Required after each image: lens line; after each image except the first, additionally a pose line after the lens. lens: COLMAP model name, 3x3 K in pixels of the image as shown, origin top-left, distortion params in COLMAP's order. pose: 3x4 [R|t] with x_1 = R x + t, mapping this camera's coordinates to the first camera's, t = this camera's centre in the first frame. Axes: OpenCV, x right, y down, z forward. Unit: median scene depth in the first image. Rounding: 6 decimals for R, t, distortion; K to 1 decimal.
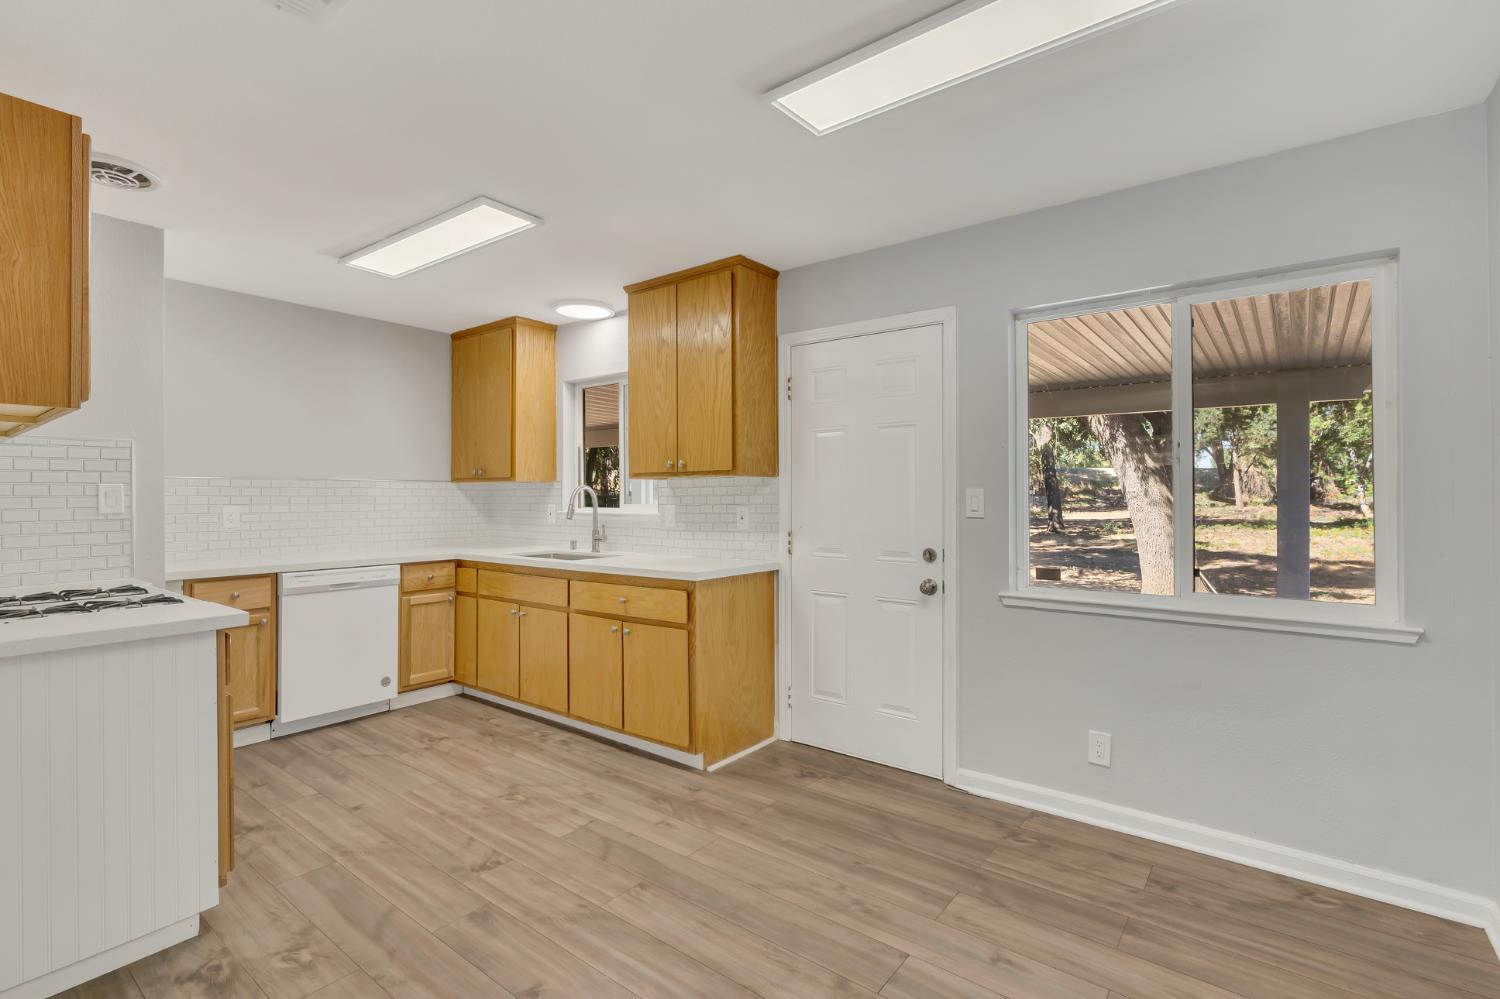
lens RADIAL K [[685.6, 0, 738.3], [0, 685.6, 493.7], [0, 0, 1]] dist [-0.009569, 0.003873]
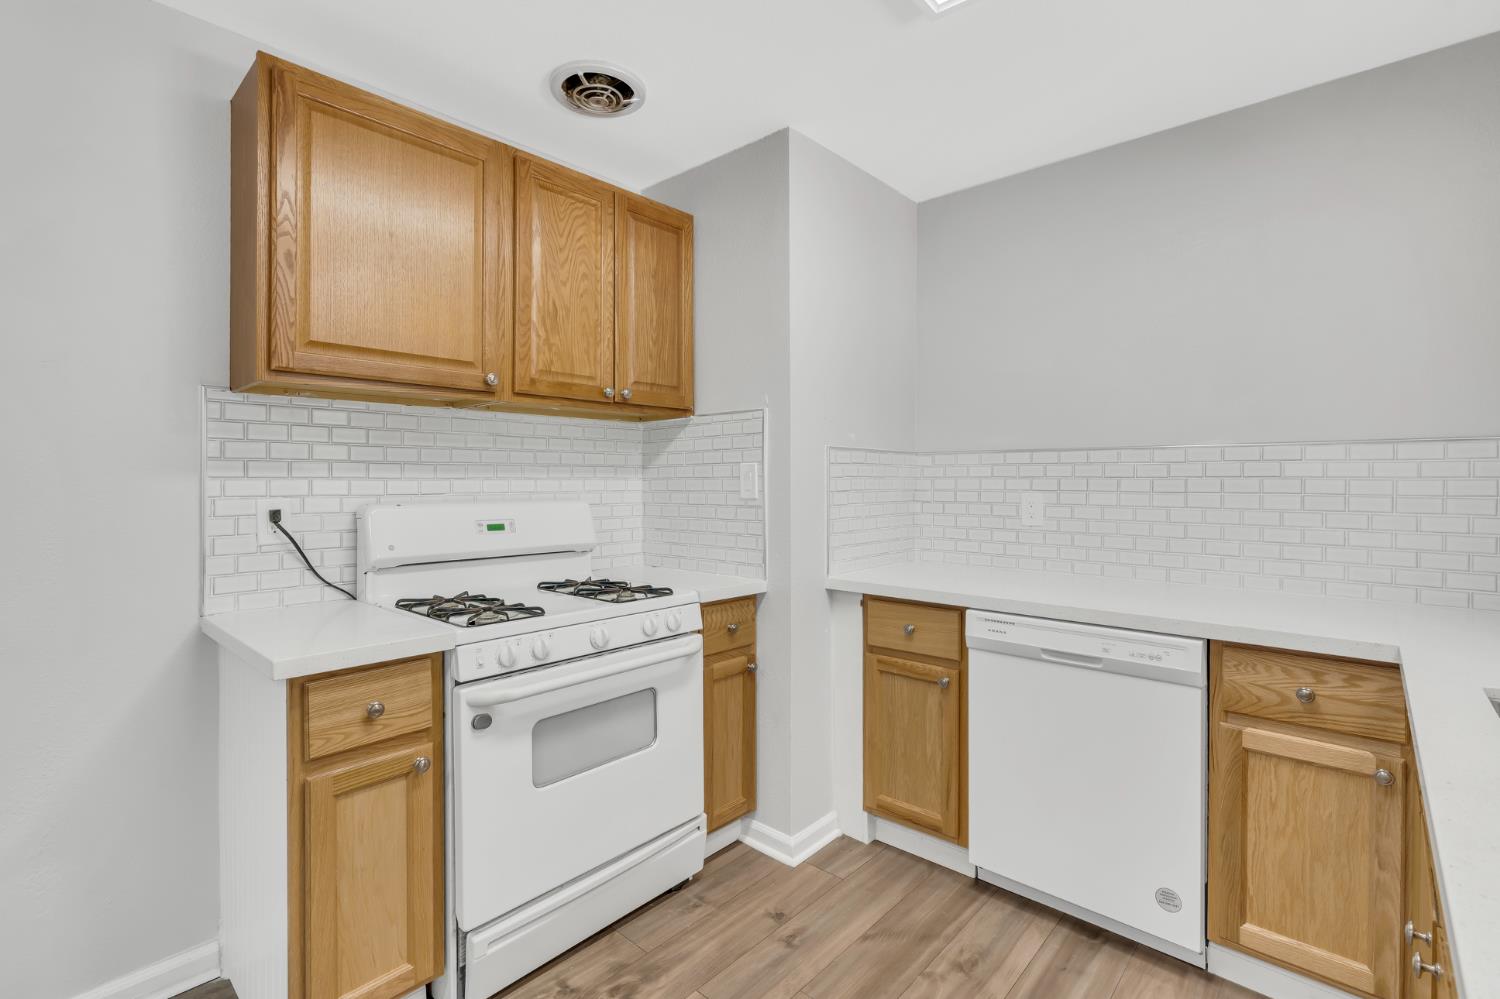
lens RADIAL K [[685.6, 0, 747.0], [0, 685.6, 476.4], [0, 0, 1]] dist [-0.009569, 0.003873]
pose [[-0.070716, 0.000258, -0.997496, -0.064216], [0.004135, 0.999991, -0.000035, 0.001185], [0.997488, -0.004128, -0.070716, 0.852499]]
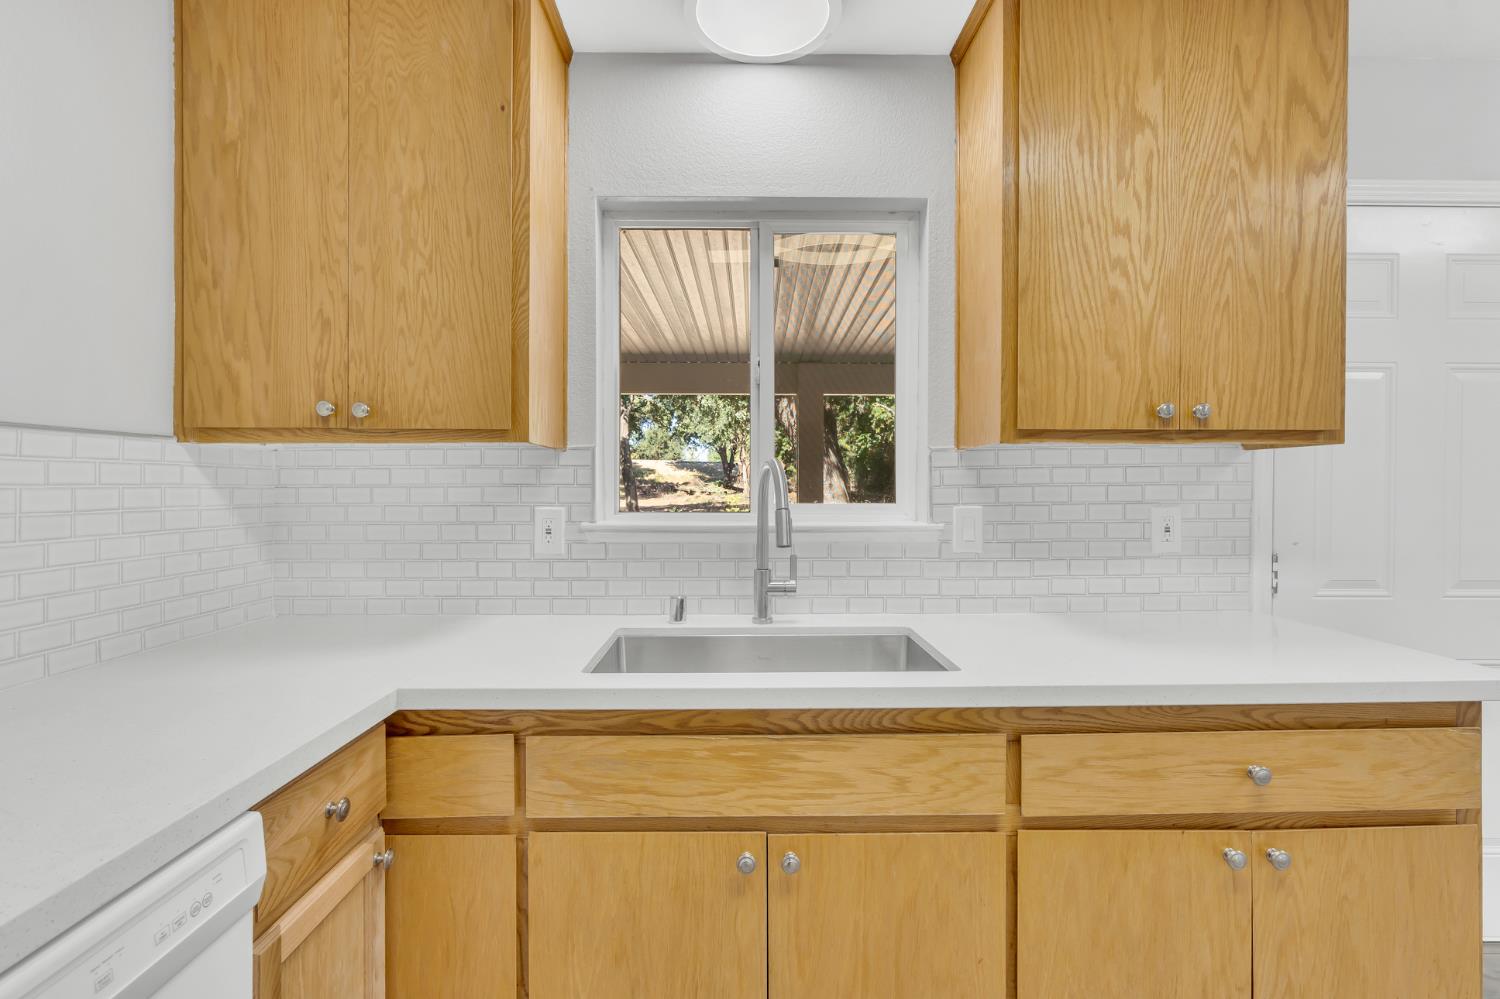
lens RADIAL K [[685.6, 0, 742.8], [0, 685.6, 489.9], [0, 0, 1]] dist [-0.009569, 0.003873]
pose [[0.782551, -0.003101, 0.622579, -0.577239], [-0.003643, 0.999948, 0.009559, 0.002501], [-0.622576, -0.009749, 0.782499, 0.843243]]
